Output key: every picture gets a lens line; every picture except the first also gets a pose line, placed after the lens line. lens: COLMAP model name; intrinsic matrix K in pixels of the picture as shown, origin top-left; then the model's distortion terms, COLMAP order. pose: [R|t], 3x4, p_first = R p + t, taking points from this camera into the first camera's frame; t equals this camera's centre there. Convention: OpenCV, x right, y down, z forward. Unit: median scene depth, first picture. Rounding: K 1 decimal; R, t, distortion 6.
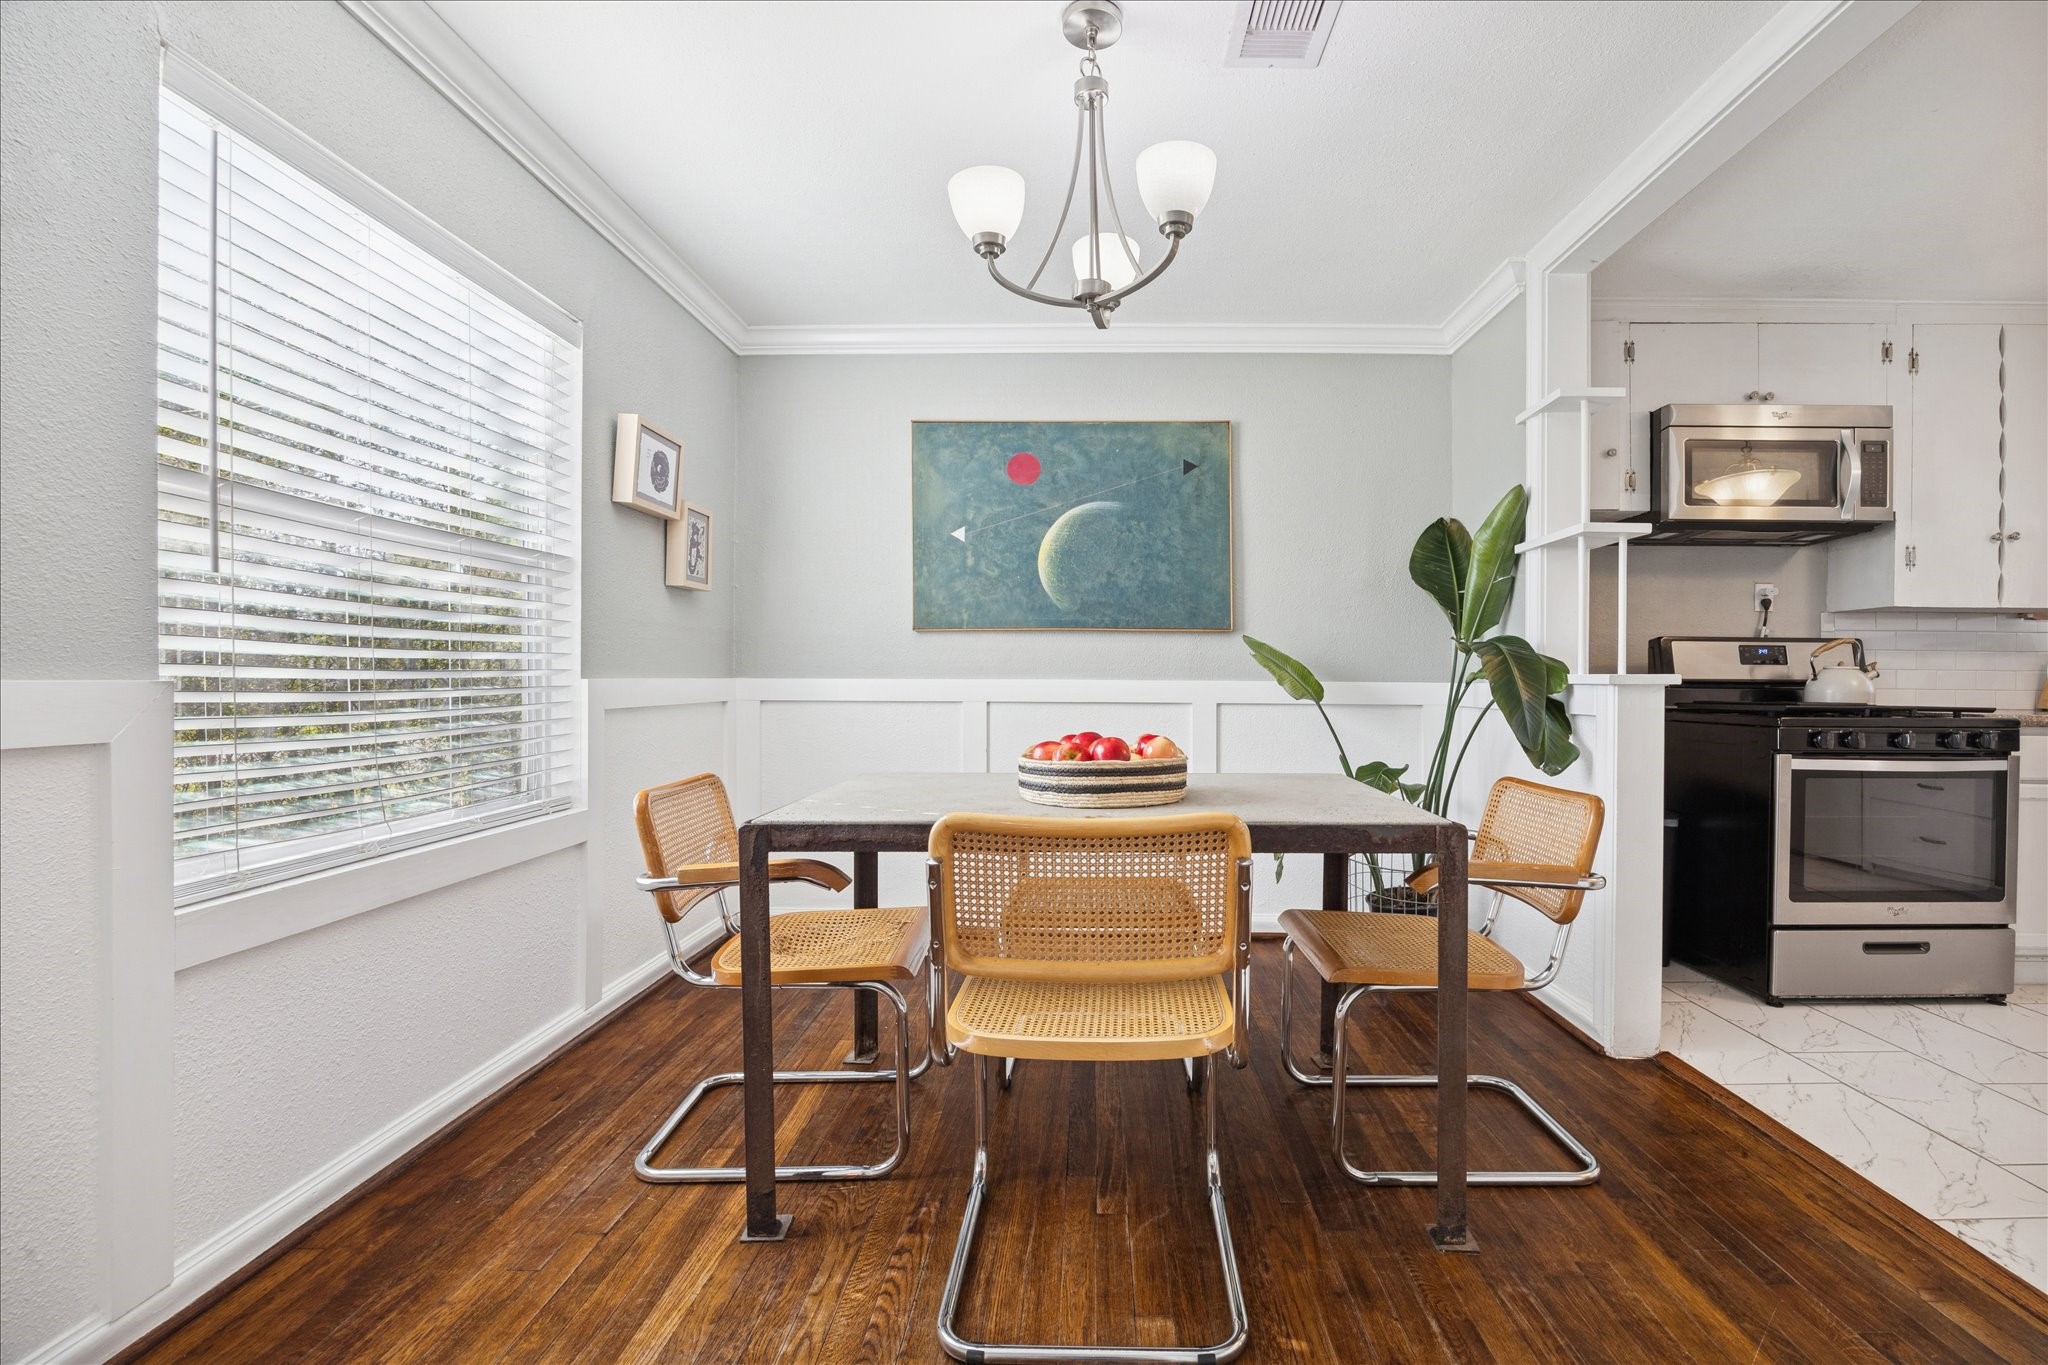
lens RADIAL K [[932.4, 0, 1024.0], [0, 932.4, 682.5], [0, 0, 1]] dist [-0.003202, -0.000401]
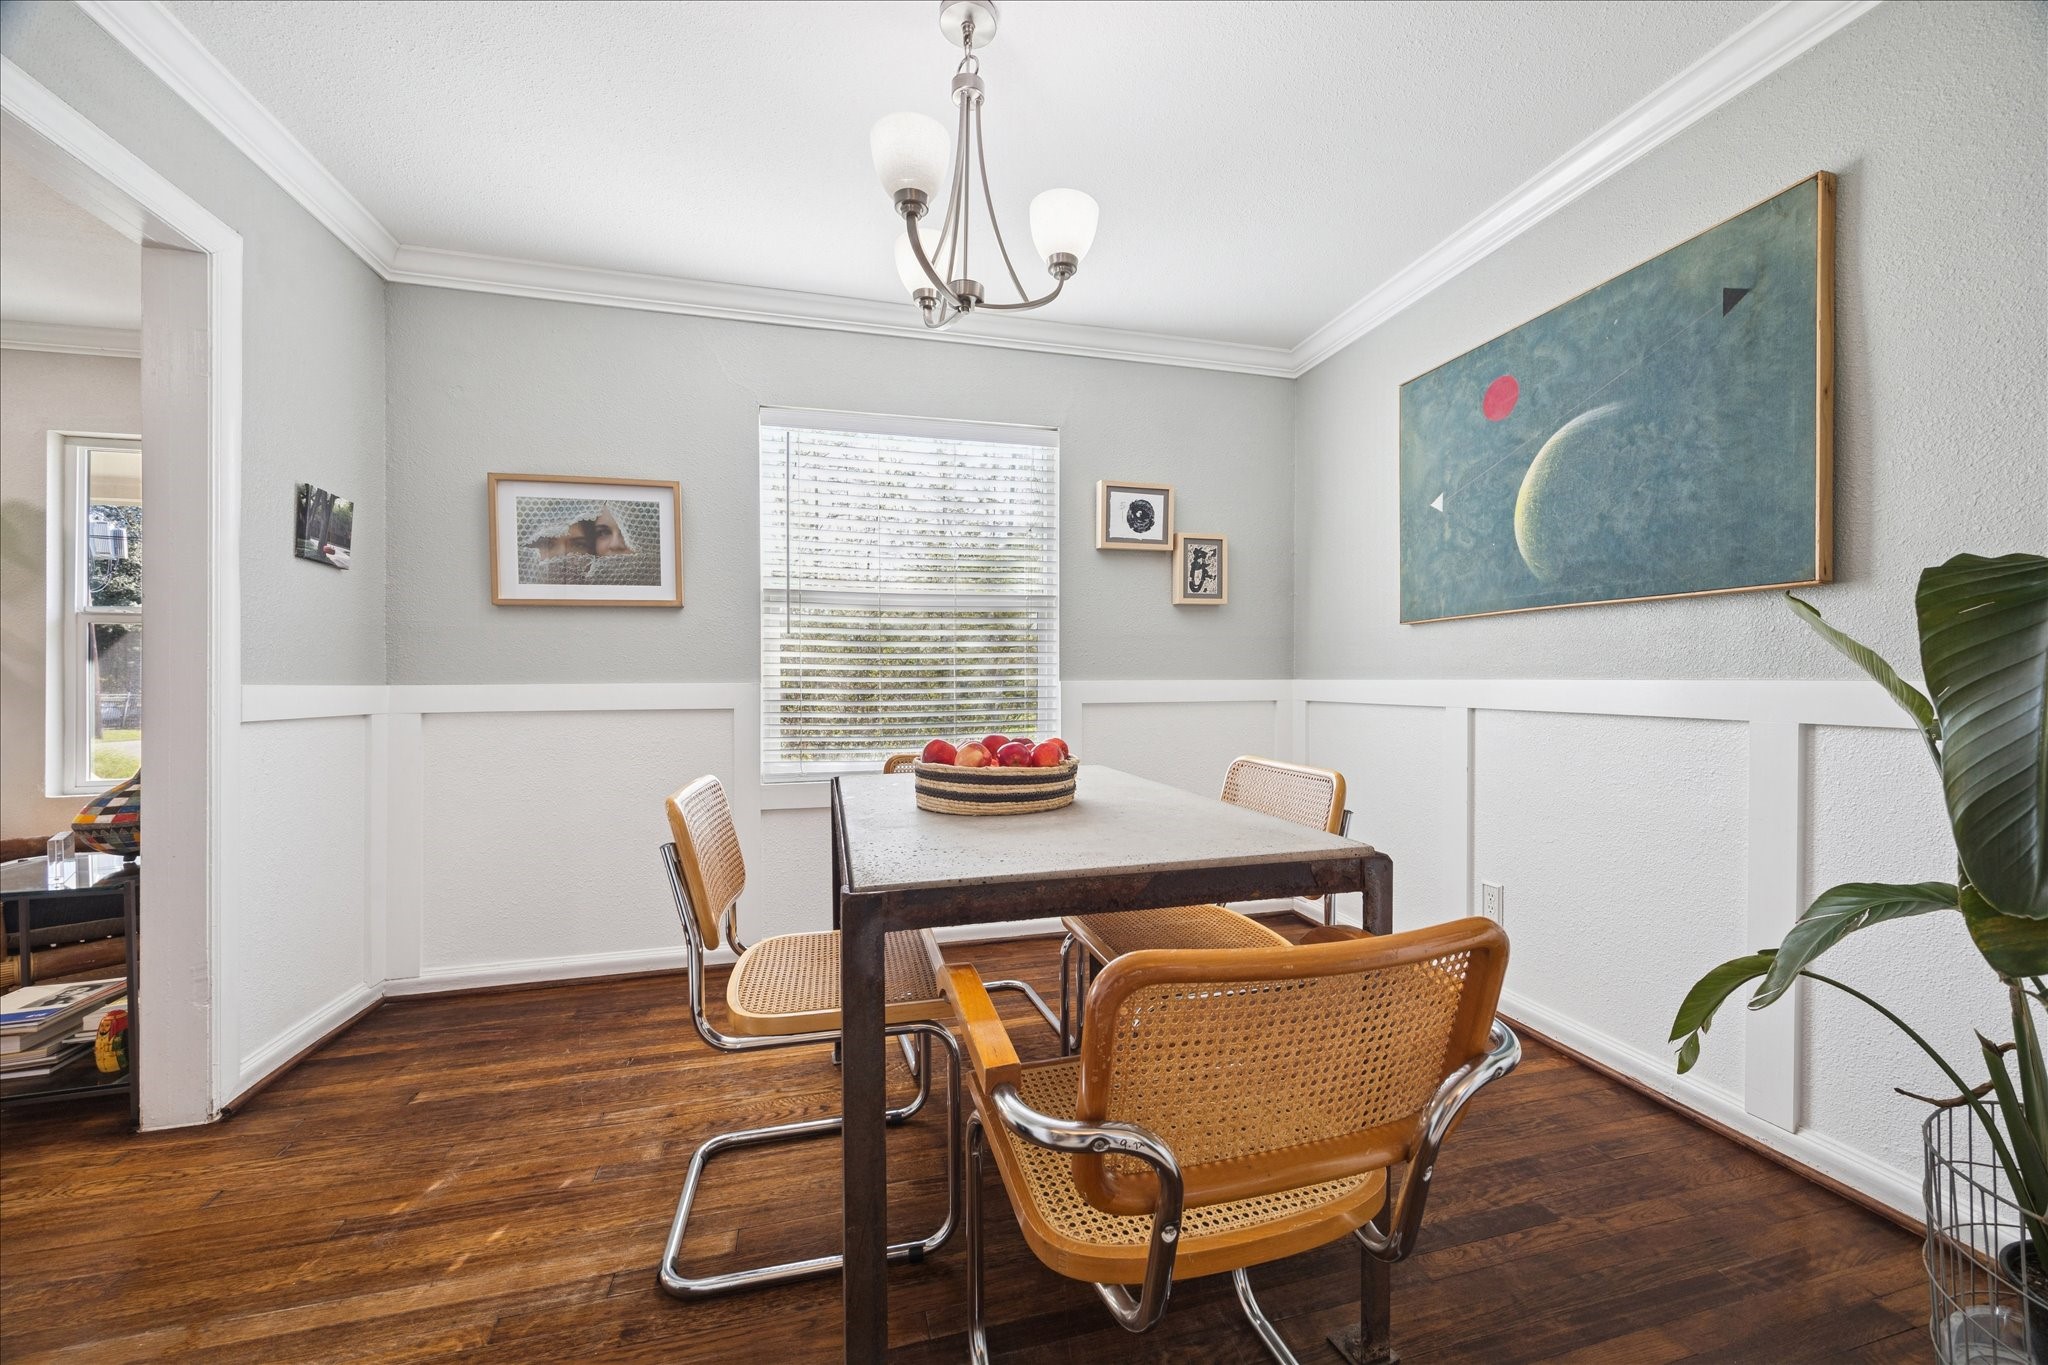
lens RADIAL K [[793.7, 0, 1024.0], [0, 793.7, 682.5], [0, 0, 1]] dist [-0.000823, -0.000018]
pose [[0.302425, -0.001090, -0.953173, 0.498026], [0.000145, 0.999999, -0.001097, -0.000400], [0.953173, 0.000193, 0.302425, 0.448483]]
